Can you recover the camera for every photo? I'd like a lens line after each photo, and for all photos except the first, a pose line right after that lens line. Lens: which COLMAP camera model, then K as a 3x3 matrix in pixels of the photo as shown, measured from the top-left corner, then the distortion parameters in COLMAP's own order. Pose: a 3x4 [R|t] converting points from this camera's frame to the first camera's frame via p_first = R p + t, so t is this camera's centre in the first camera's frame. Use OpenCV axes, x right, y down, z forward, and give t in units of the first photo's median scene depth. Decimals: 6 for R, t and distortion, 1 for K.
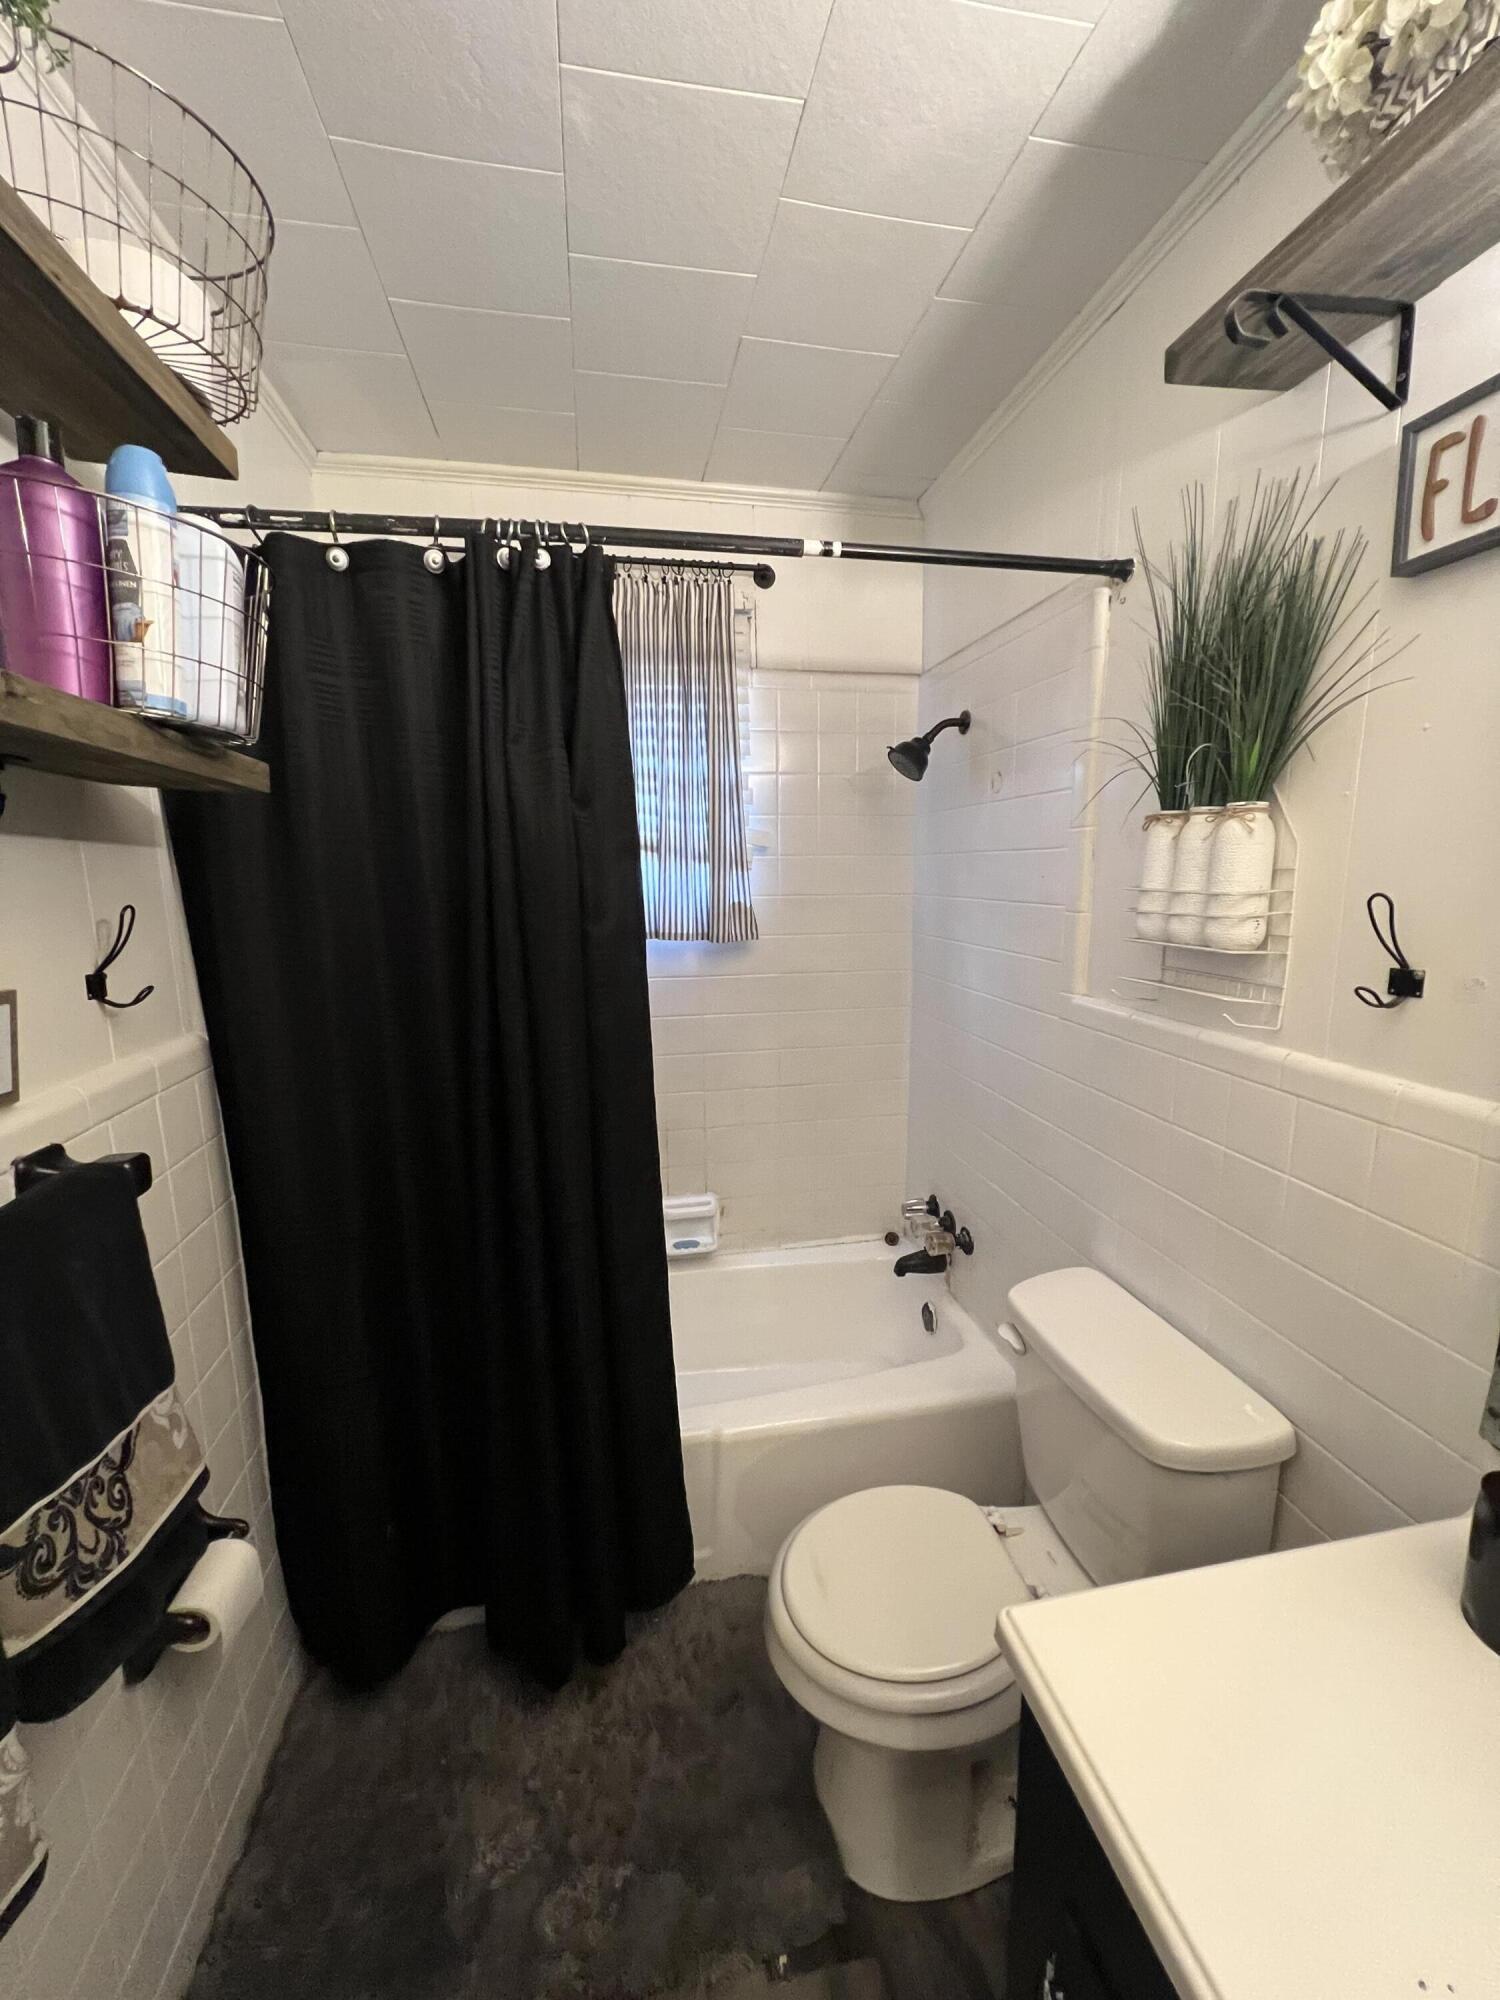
lens RADIAL K [[797.9, 0, 749.6], [0, 797.9, 999.6], [0, 0, 1]] dist [-0.000850, 0.000230]
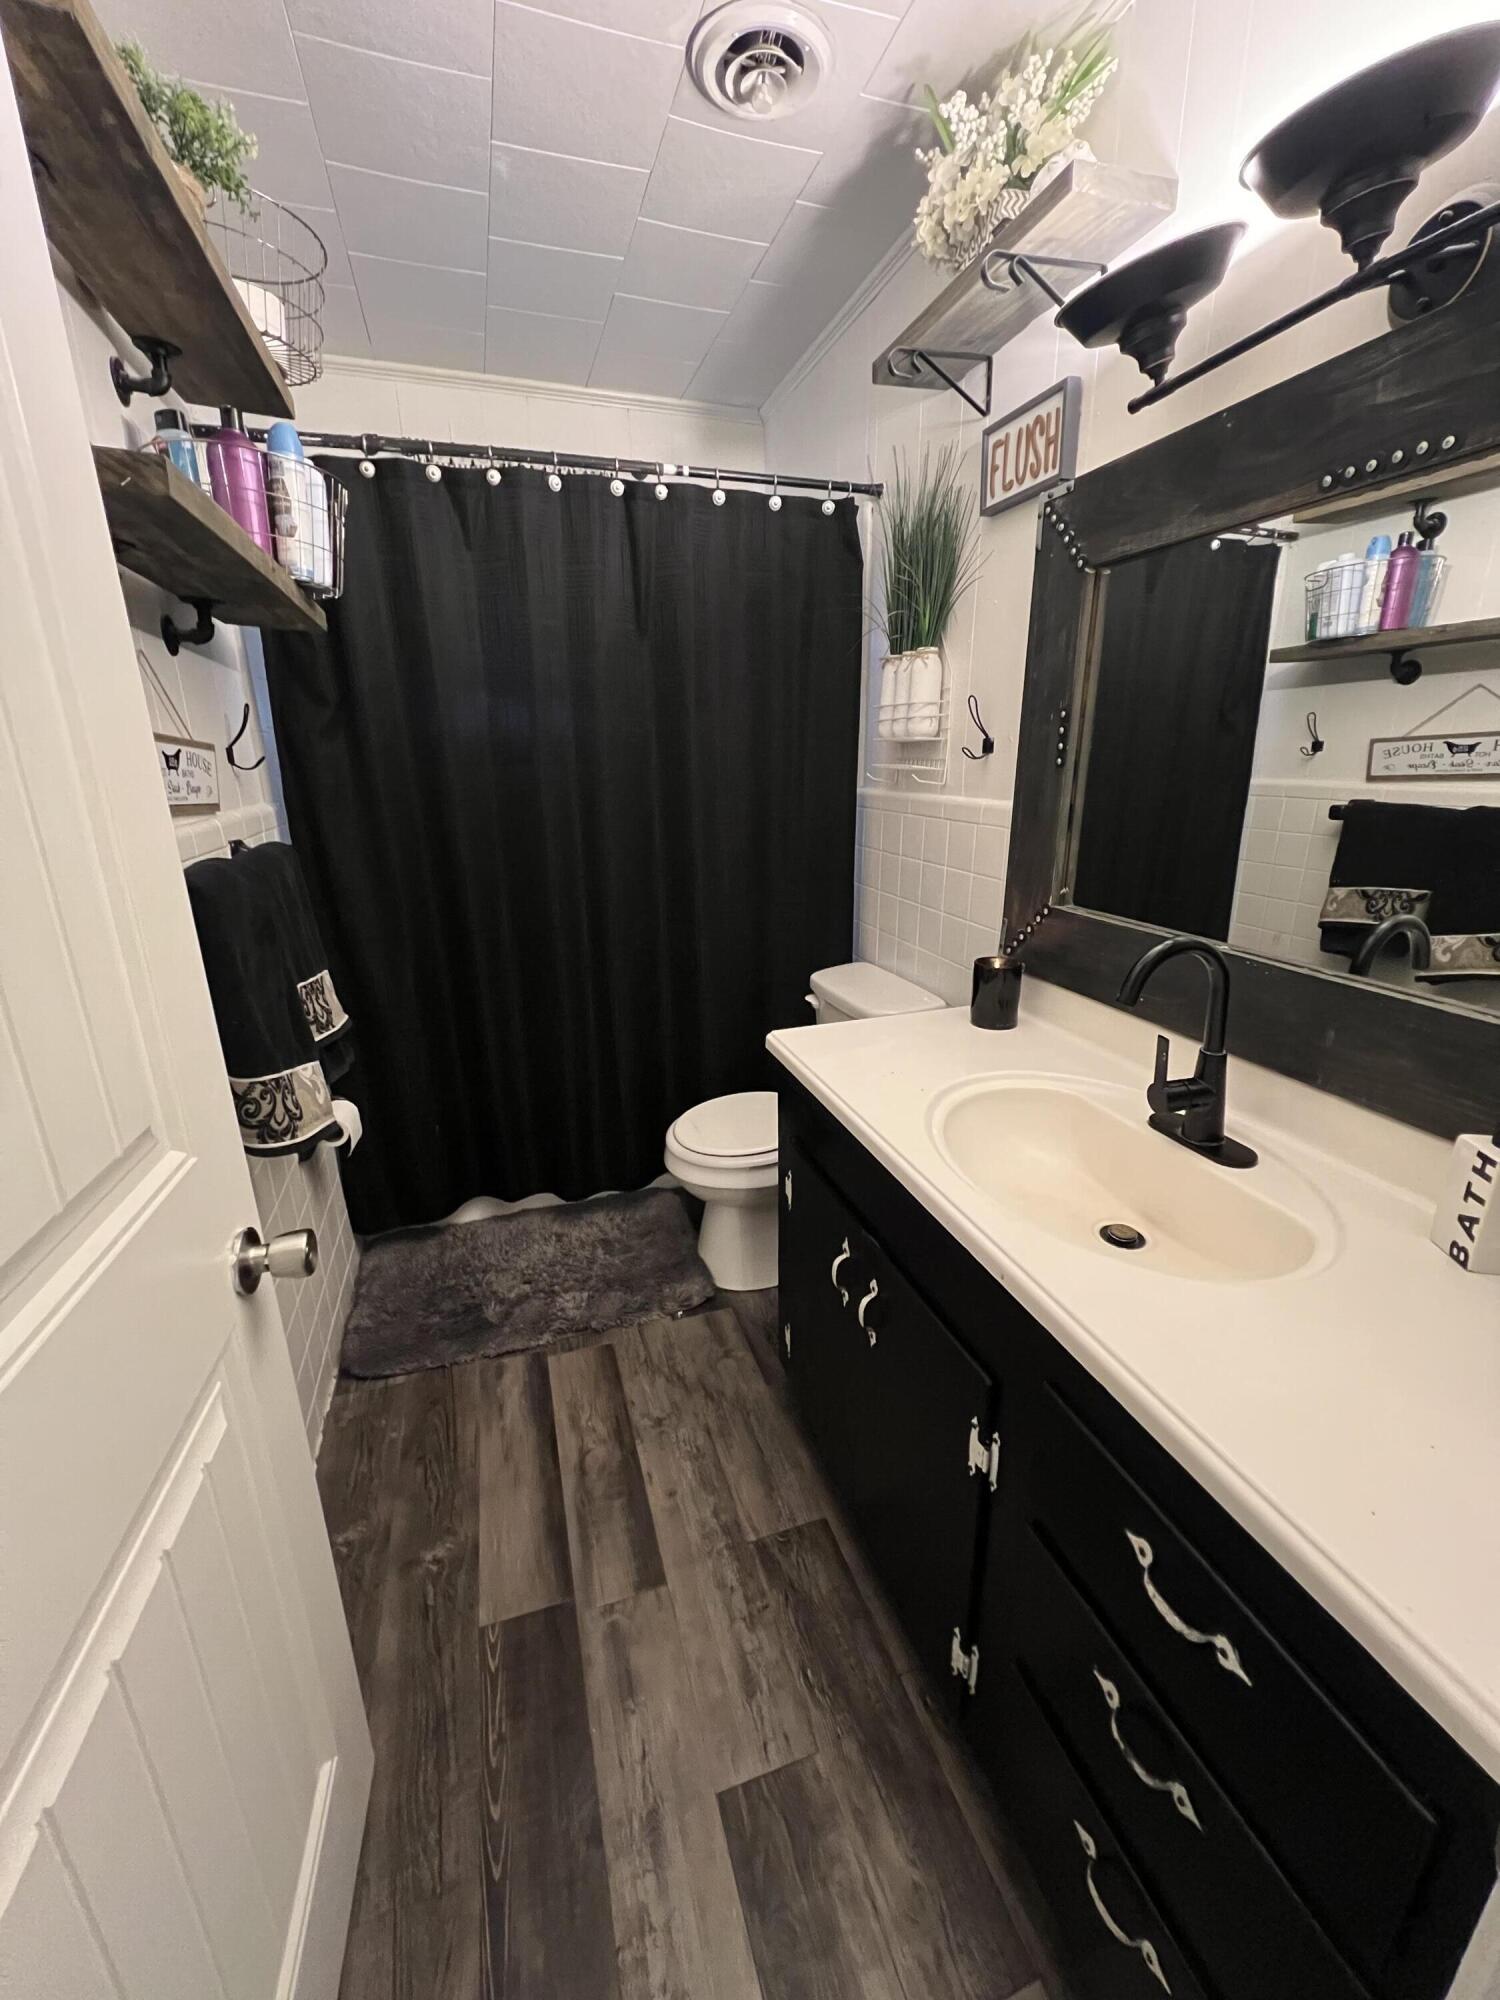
lens RADIAL K [[797.9, 0, 751.9], [0, 797.9, 996.0], [0, 0, 1]] dist [-0.000850, 0.000230]
pose [[0.991182, -0.040501, 0.126168, 0.003418], [0.023370, 0.990650, 0.134411, 0.259399], [-0.130432, -0.130277, 0.982861, -0.747679]]
